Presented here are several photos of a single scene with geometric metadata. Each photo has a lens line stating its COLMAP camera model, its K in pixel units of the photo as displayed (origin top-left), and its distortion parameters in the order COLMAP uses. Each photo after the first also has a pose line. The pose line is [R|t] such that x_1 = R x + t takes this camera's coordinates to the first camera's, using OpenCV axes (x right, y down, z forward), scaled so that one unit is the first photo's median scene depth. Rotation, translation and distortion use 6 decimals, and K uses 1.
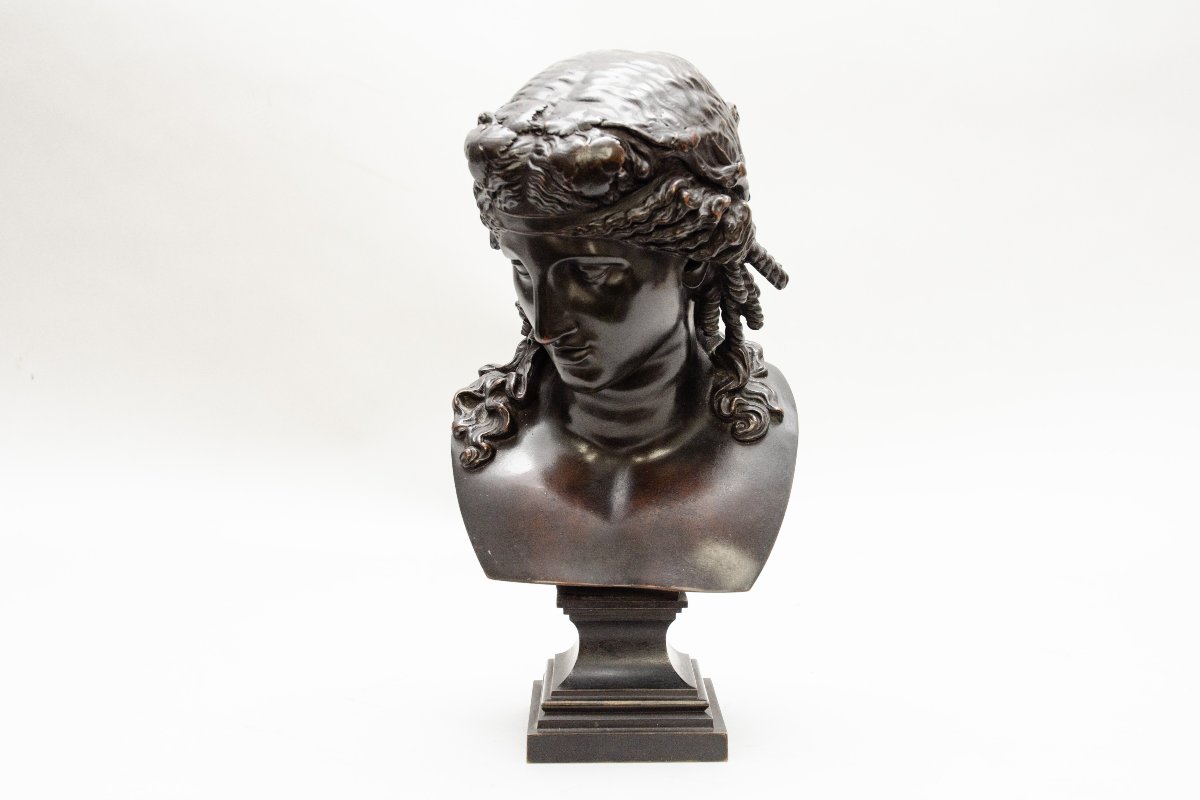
lens RADIAL K [[1394.8, 0, 604.7], [0, 1394.8, 394.9], [0, 0, 1]] dist [0.010009, 0.000000]
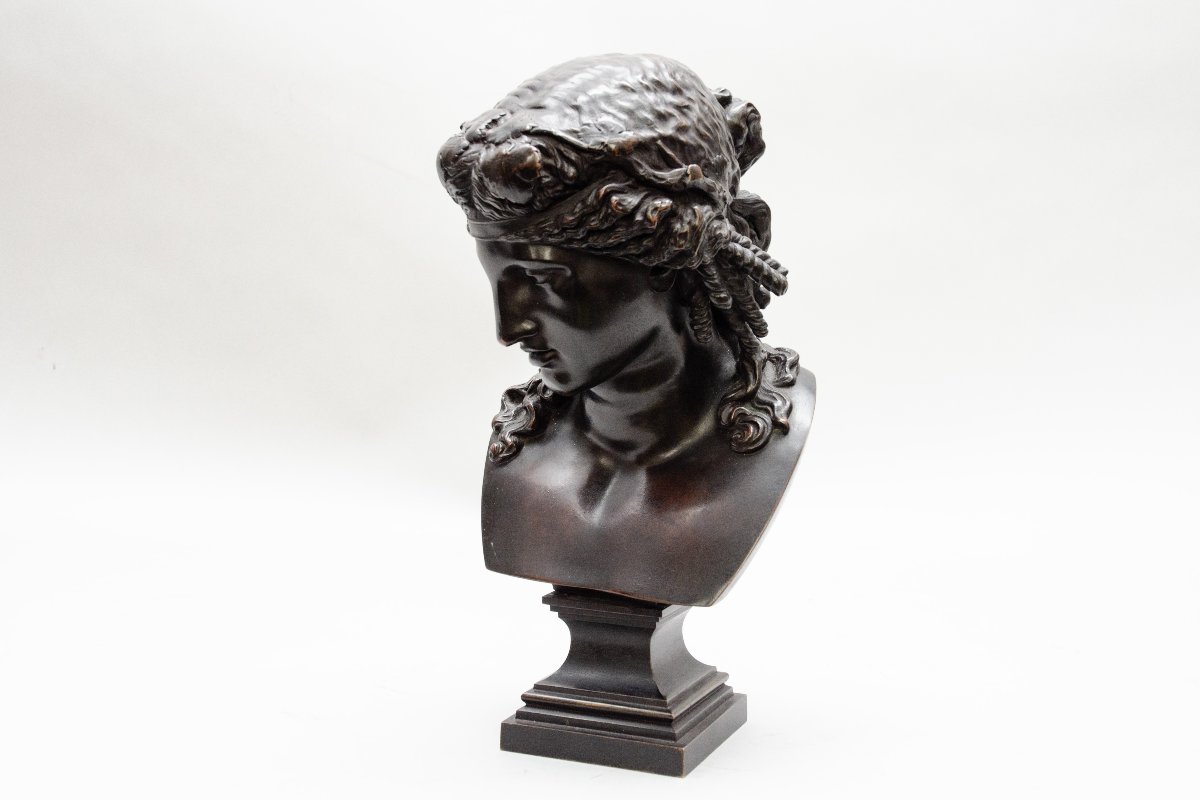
lens RADIAL K [[1394.8, 0, 598.9], [0, 1394.8, 399.5], [0, 0, 1]] dist [0.010009, 0.000000]
pose [[0.916606, 0.046077, -0.397128, 0.428690], [-0.041738, 0.998937, 0.019568, -0.019867], [0.397607, -0.001361, 0.917555, 0.083321]]
